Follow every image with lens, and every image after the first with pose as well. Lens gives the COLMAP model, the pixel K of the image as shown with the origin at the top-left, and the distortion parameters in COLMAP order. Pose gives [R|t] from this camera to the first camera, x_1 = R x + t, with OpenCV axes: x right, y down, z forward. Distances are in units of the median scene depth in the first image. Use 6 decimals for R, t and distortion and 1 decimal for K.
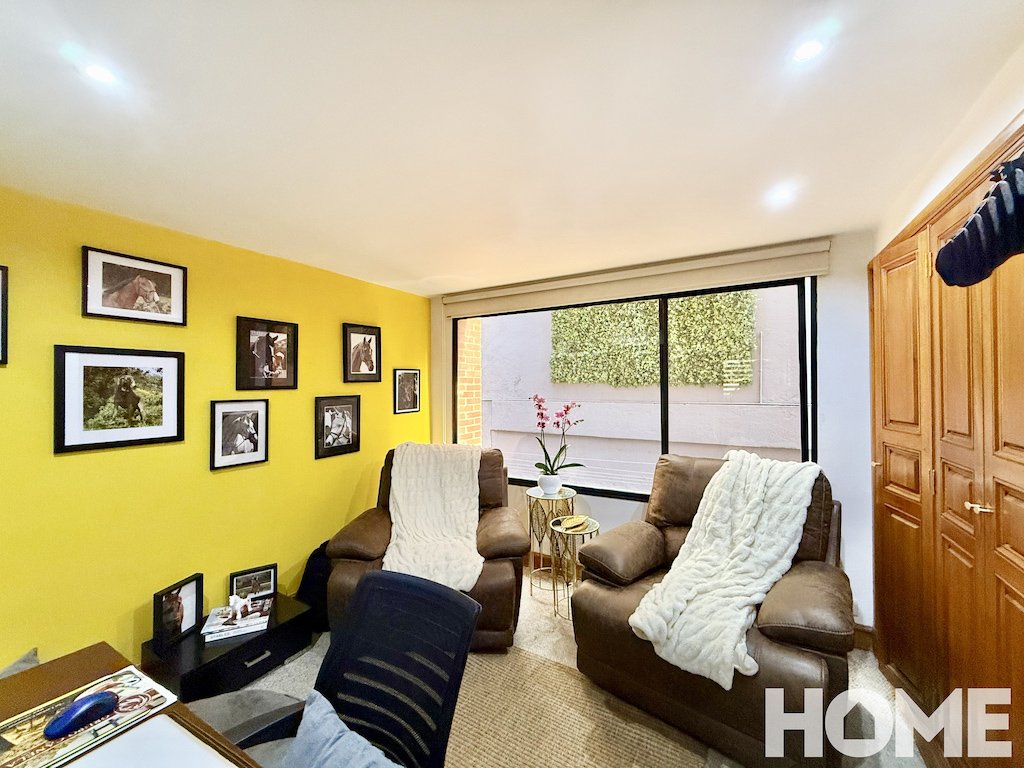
lens RADIAL K [[412.2, 0, 511.5], [0, 412.2, 380.3], [0, 0, 1]] dist [-0.001084, -0.000074]
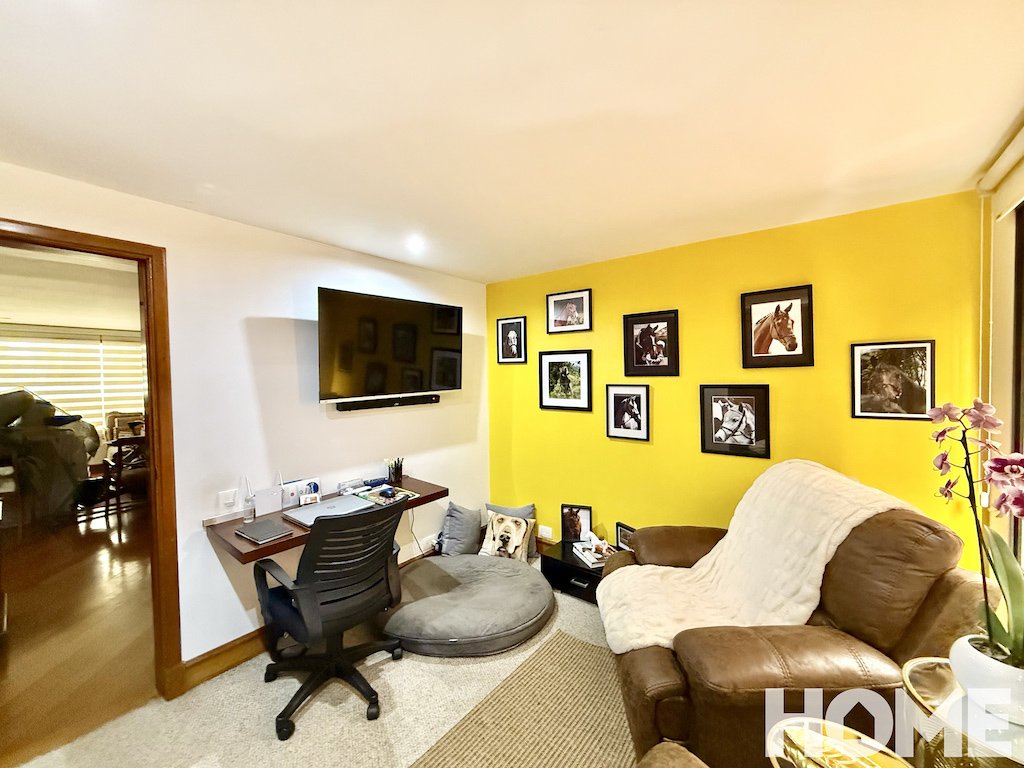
lens RADIAL K [[412.2, 0, 511.2], [0, 412.2, 382.2], [0, 0, 1]] dist [-0.001084, -0.000074]
pose [[-0.155025, 0.026554, -0.987554, 0.560499], [0.021040, 0.999501, 0.023573, 0.005326], [0.987686, -0.017124, -0.155506, 0.822431]]
